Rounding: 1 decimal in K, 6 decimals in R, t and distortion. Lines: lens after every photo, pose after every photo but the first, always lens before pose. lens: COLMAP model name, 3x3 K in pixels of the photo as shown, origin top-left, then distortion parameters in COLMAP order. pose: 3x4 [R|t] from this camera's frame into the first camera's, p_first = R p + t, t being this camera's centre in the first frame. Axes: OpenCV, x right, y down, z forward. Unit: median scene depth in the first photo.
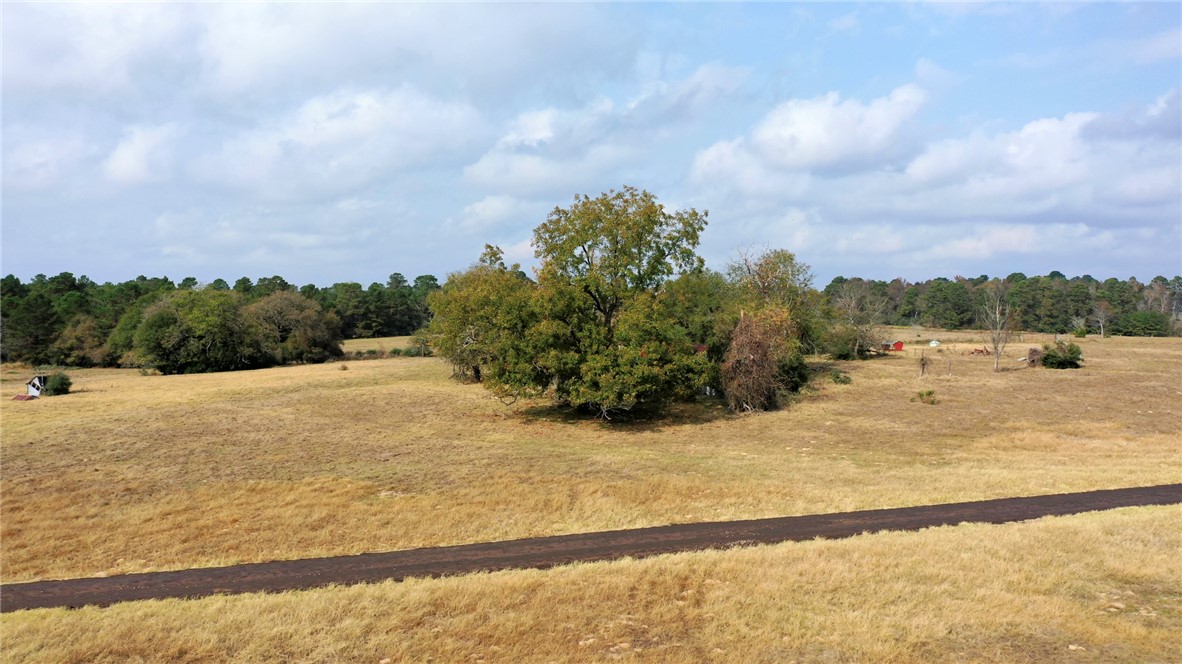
lens RADIAL K [[905.4, 0, 591.0], [0, 905.4, 332.0], [0, 0, 1]] dist [0.001977, 0.001477]
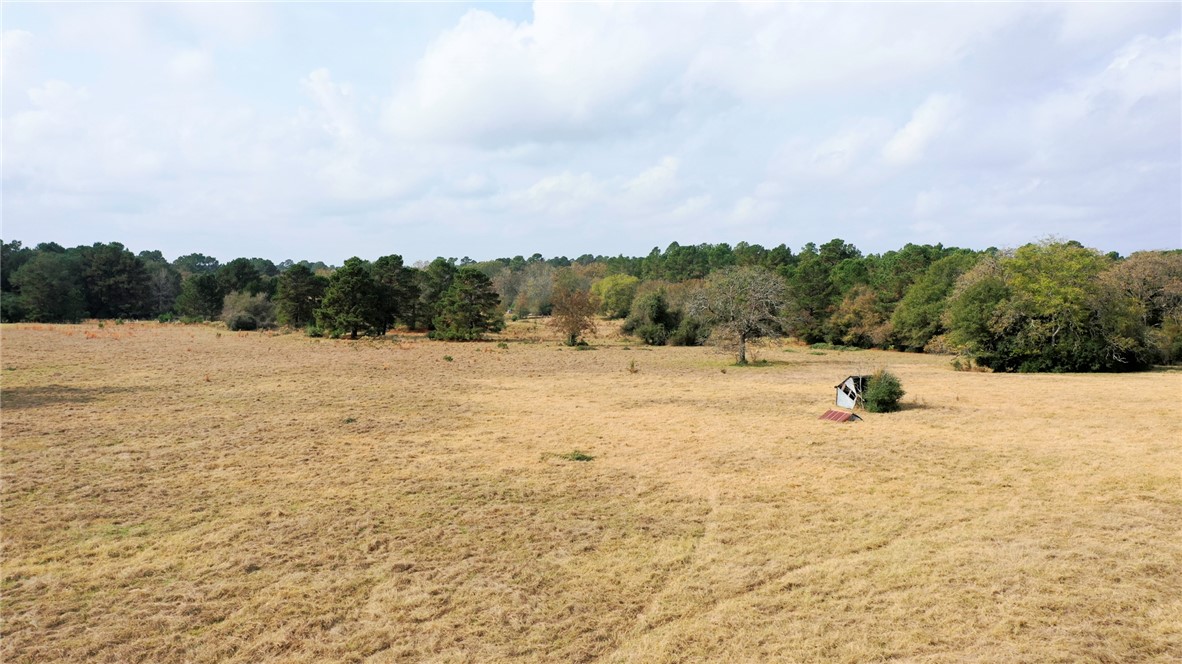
lens RADIAL K [[905.4, 0, 591.0], [0, 905.4, 332.0], [0, 0, 1]] dist [0.001977, 0.001477]
pose [[0.721522, 0.046418, -0.690834, -0.168334], [-0.029354, 0.998904, 0.036459, 0.001240], [0.691769, -0.006028, 0.722094, 0.232504]]
